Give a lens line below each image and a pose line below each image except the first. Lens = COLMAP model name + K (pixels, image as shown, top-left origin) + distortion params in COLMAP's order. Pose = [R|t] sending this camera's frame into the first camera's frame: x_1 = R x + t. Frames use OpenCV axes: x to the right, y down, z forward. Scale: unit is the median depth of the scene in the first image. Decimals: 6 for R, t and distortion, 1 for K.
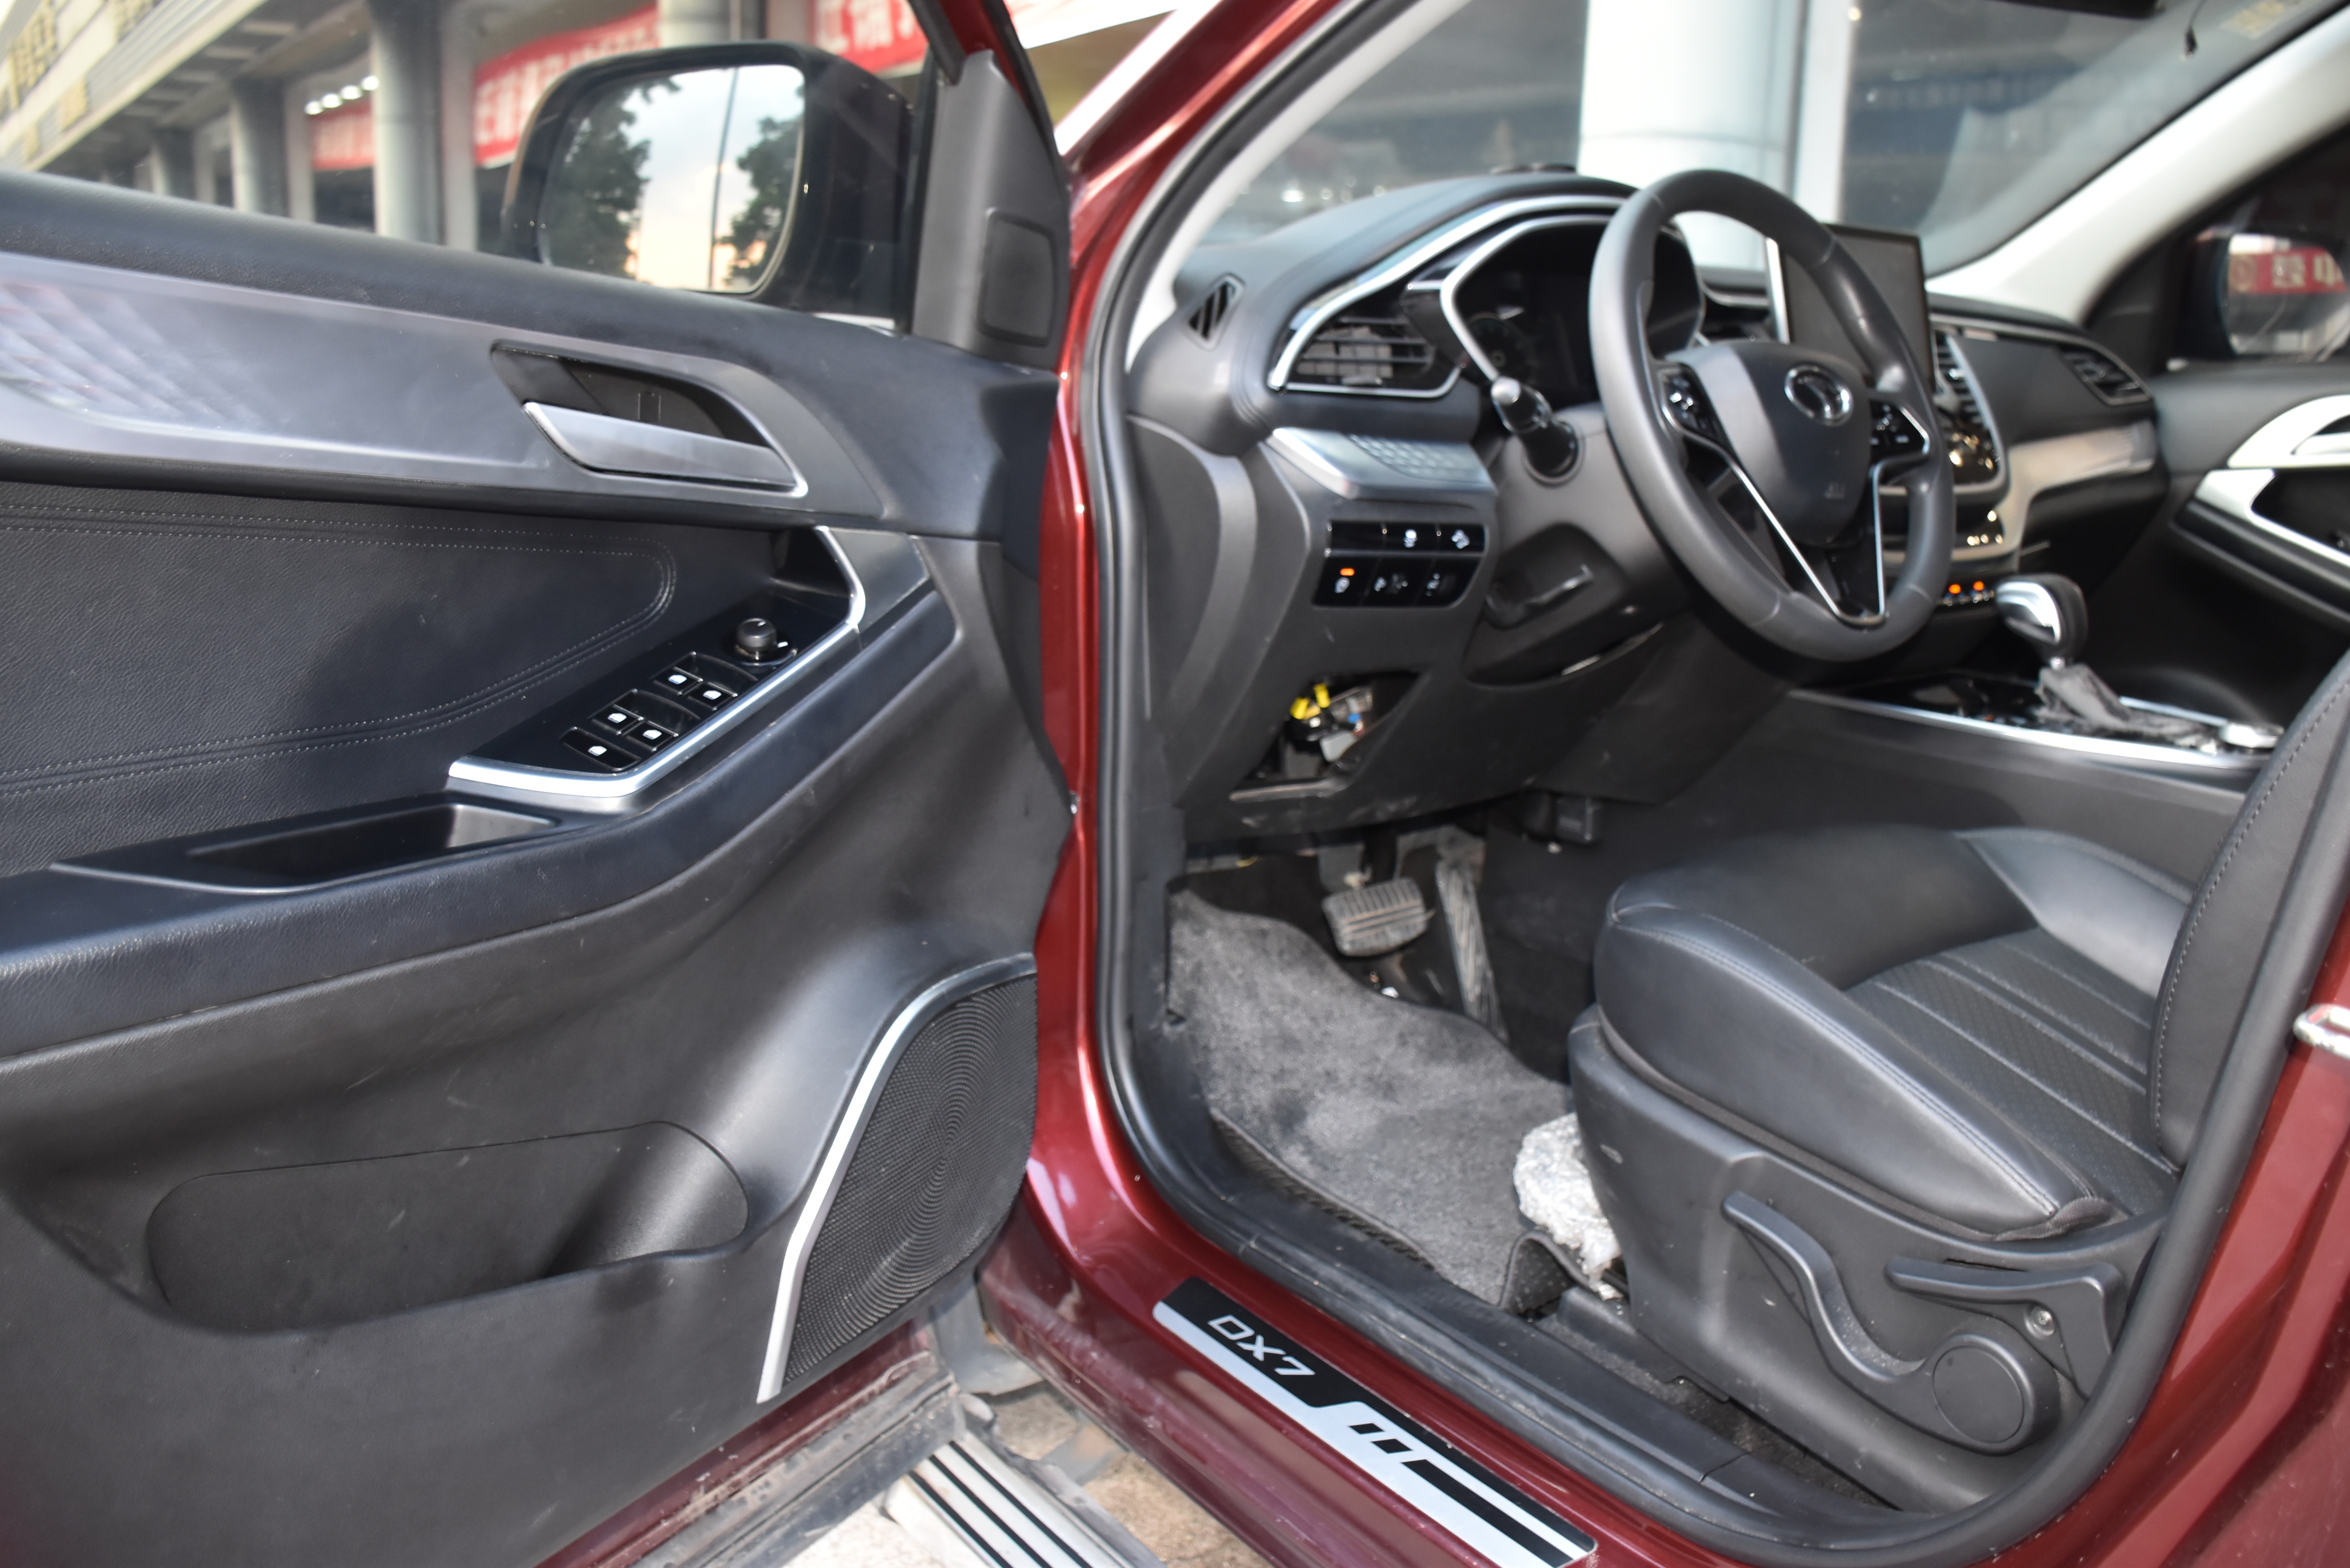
lens RADIAL K [[1817.4, 0, 1175.0], [0, 1817.4, 784.0], [0, 0, 1]] dist [-0.152003, 0.081875]
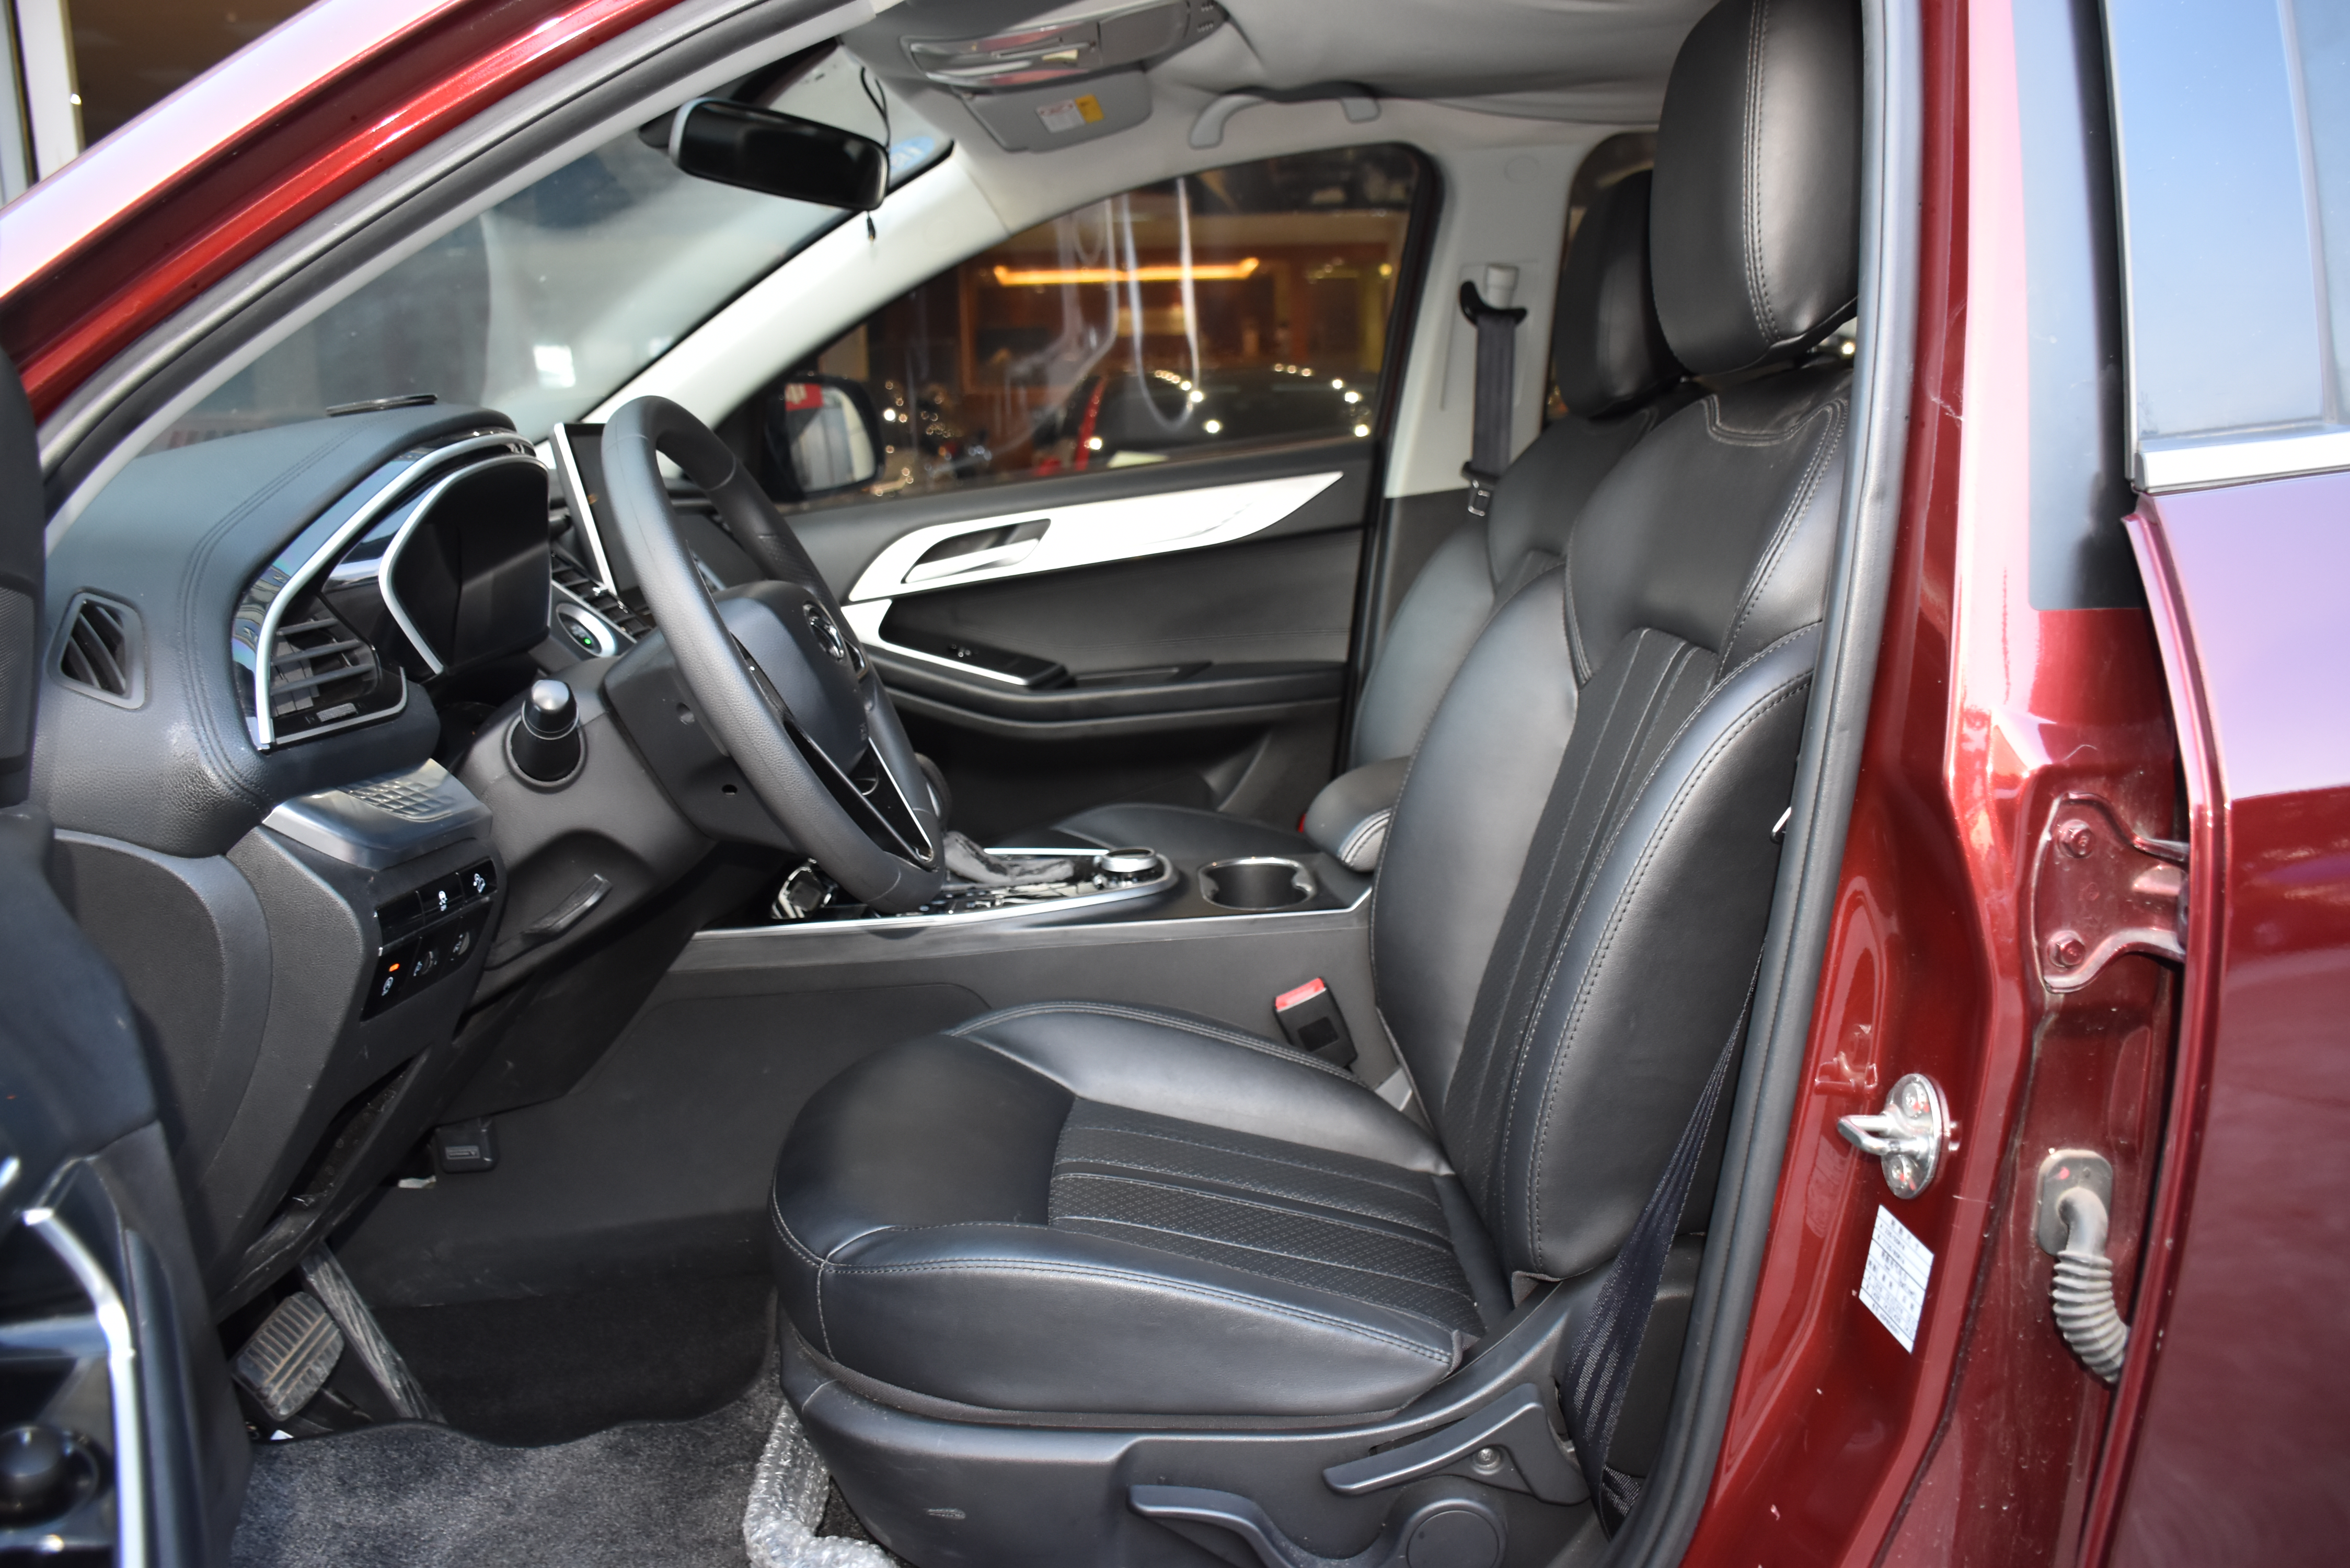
lens RADIAL K [[1817.4, 0, 1175.0], [0, 1817.4, 784.0], [0, 0, 1]] dist [-0.152003, 0.081875]
pose [[0.553801, -0.207062, 0.806492, -0.291166], [0.247282, 0.965786, 0.078157, -0.163289], [-0.795083, 0.156148, 0.586056, 0.298835]]
